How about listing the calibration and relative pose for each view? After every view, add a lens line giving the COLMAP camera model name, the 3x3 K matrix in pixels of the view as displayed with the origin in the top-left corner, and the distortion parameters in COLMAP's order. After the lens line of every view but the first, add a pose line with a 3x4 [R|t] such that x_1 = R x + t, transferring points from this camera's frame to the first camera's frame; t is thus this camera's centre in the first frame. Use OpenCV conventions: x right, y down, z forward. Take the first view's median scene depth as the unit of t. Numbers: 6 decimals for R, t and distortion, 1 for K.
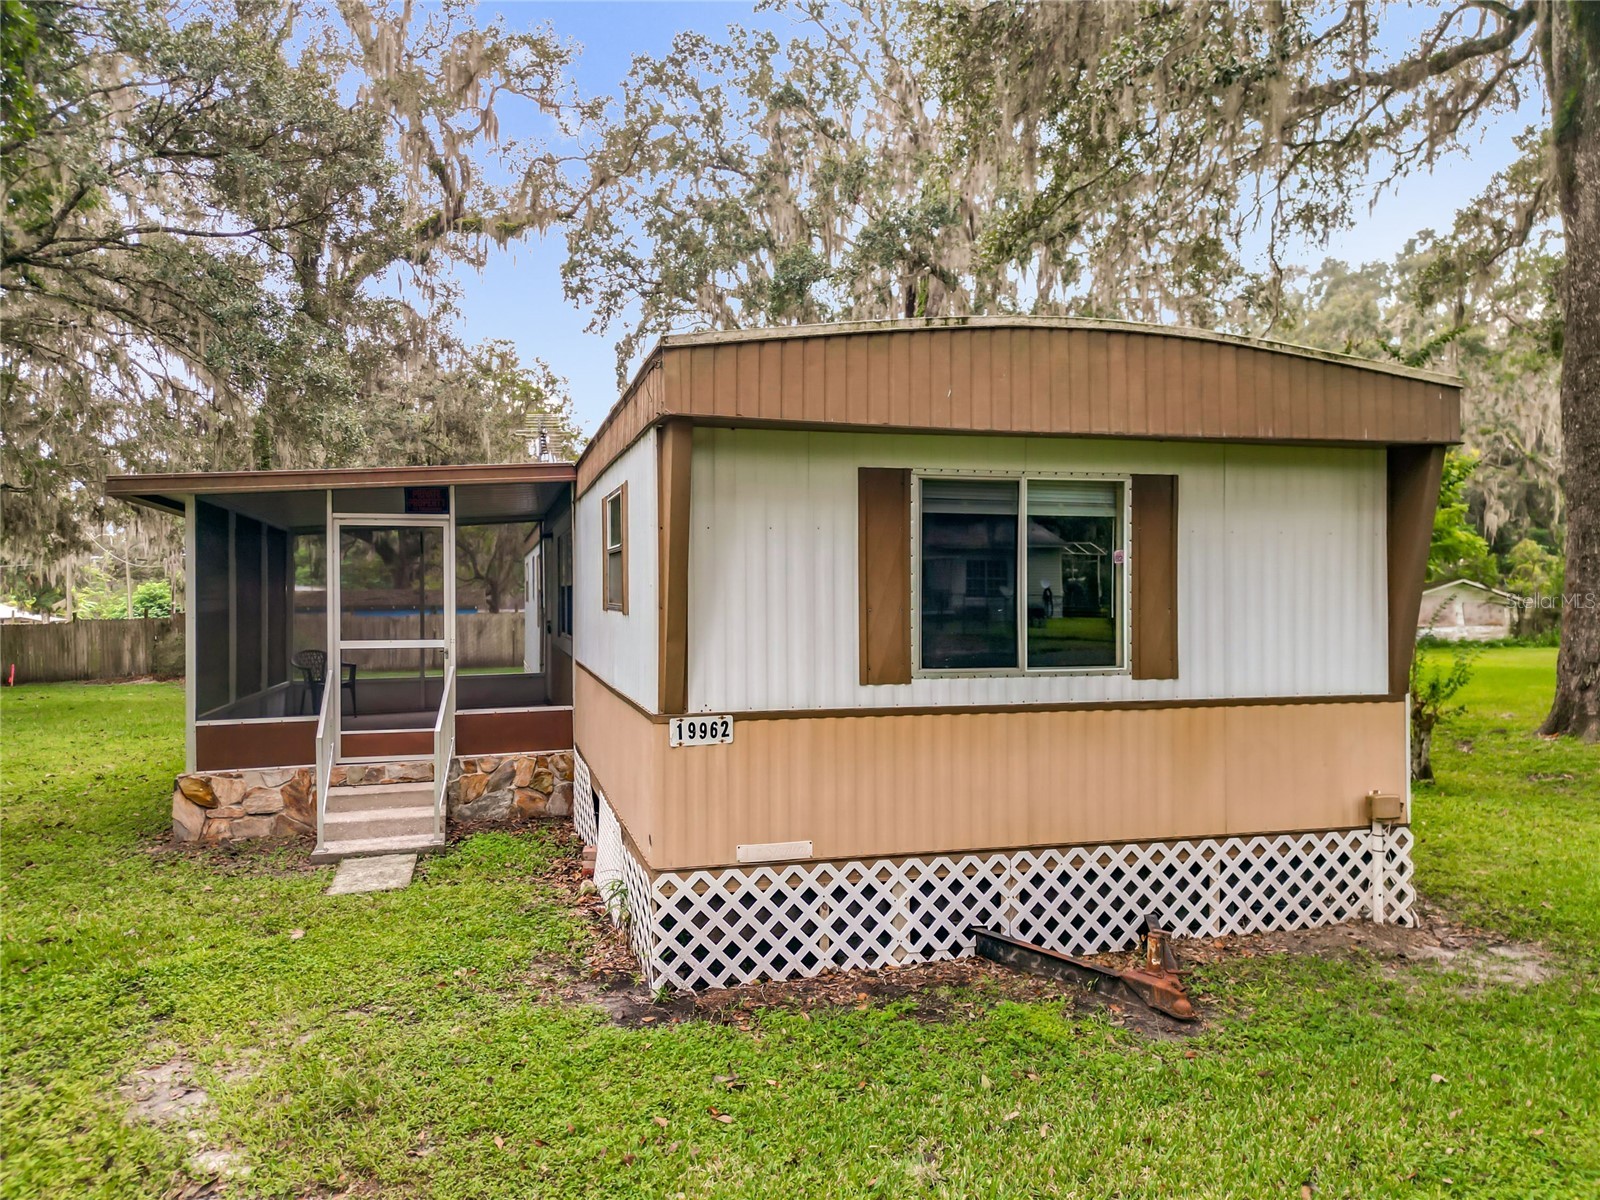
lens RADIAL K [[1153.3, 0, 768.0], [0, 1153.3, 602.4], [0, 0, 1]] dist [0.048675, -0.038304]
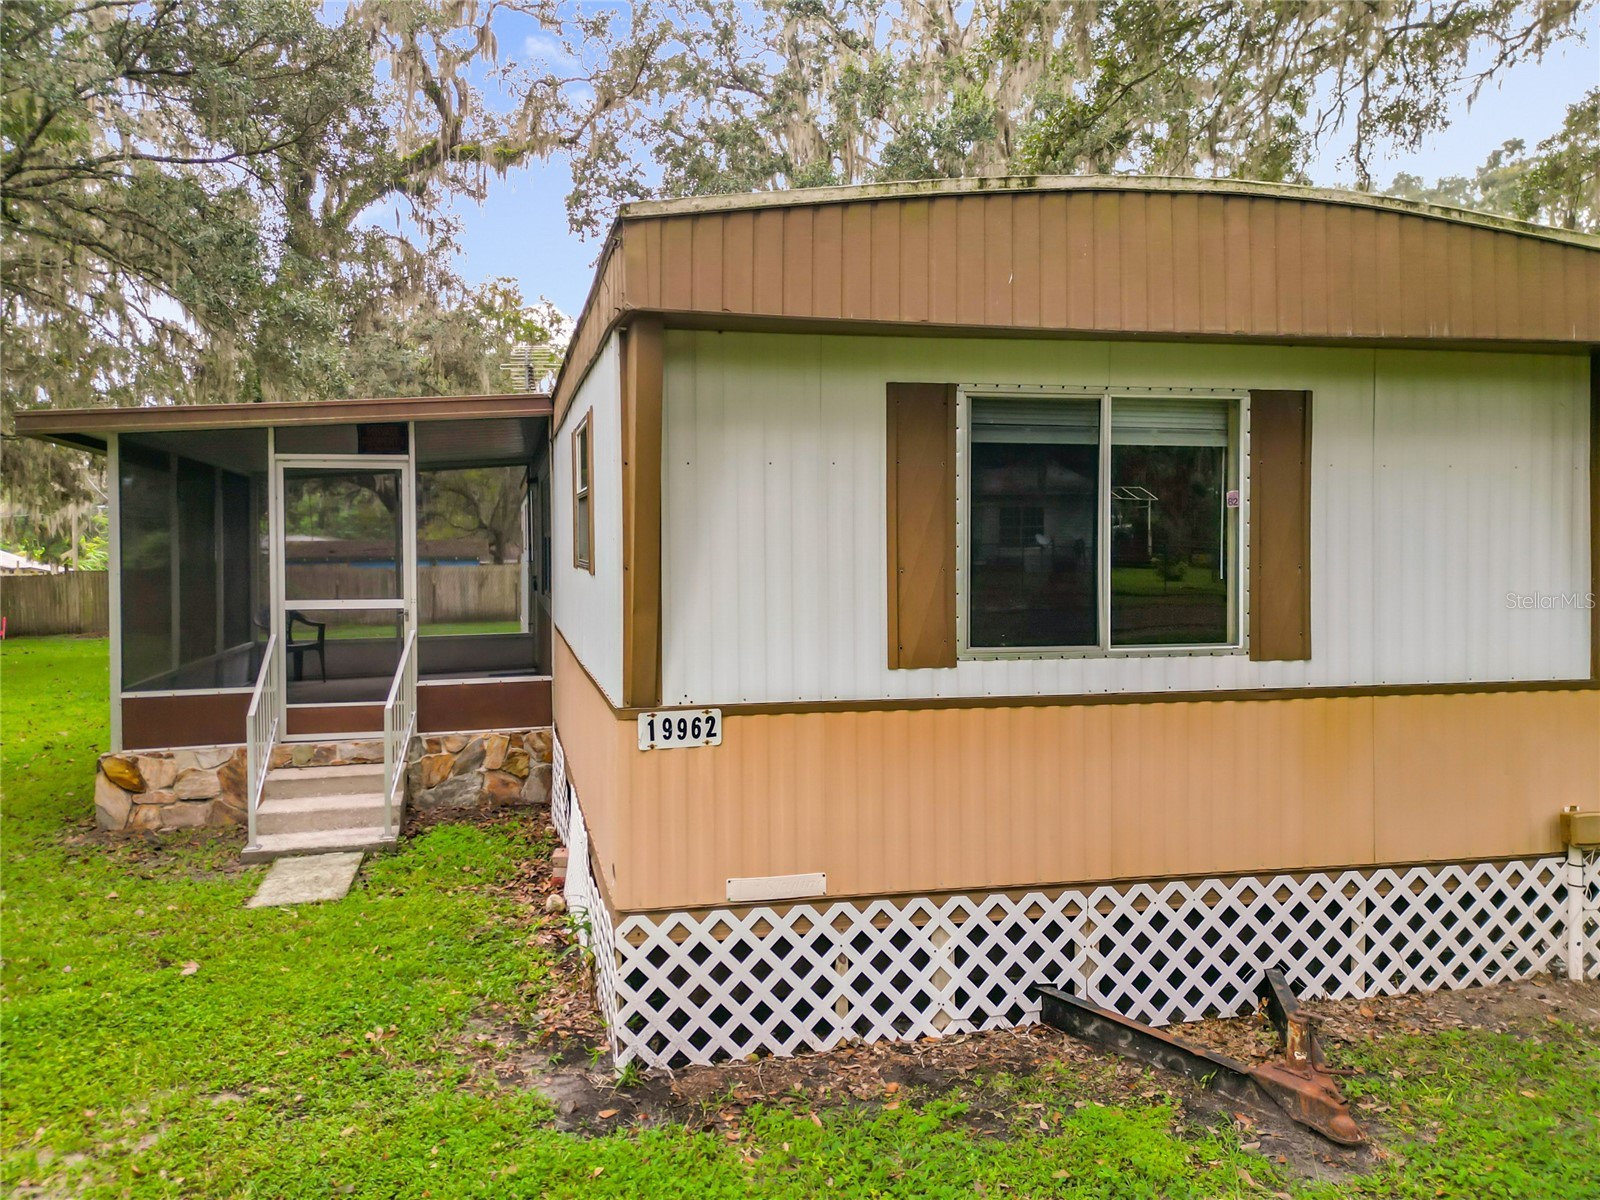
lens RADIAL K [[1191.2, 0, 719.0], [0, 1191.2, 567.7], [0, 0, 1]] dist [0.051912, -0.039223]
pose [[0.998378, -0.000624, -0.056921, 0.011603], [0.001387, 0.999910, 0.013374, -0.005171], [0.056908, -0.013431, 0.998289, 0.188220]]
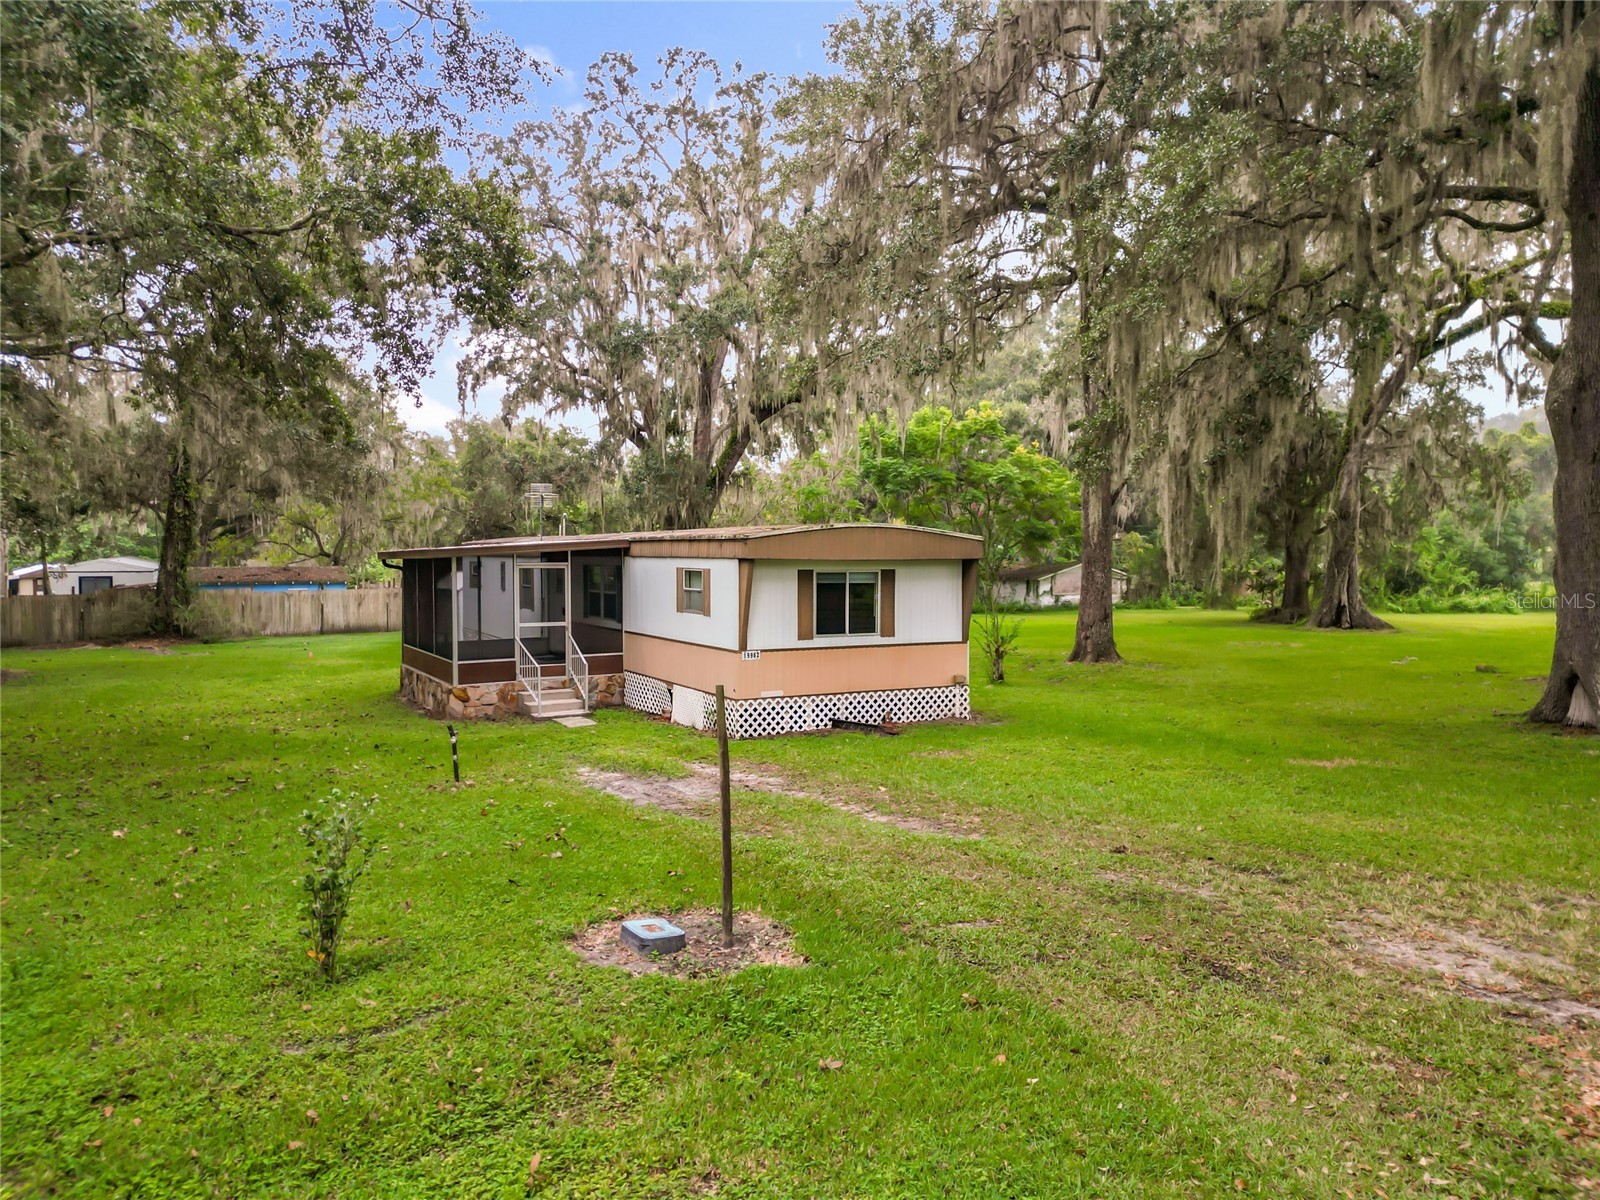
lens RADIAL K [[1153.5, 0, 765.1], [0, 1153.5, 601.2], [0, 0, 1]] dist [0.104056, -0.002828]
pose [[0.974329, -0.004765, 0.225077, -0.632463], [-0.003074, 0.999401, 0.034465, -0.125762], [-0.225107, -0.034272, 0.973731, -1.793120]]
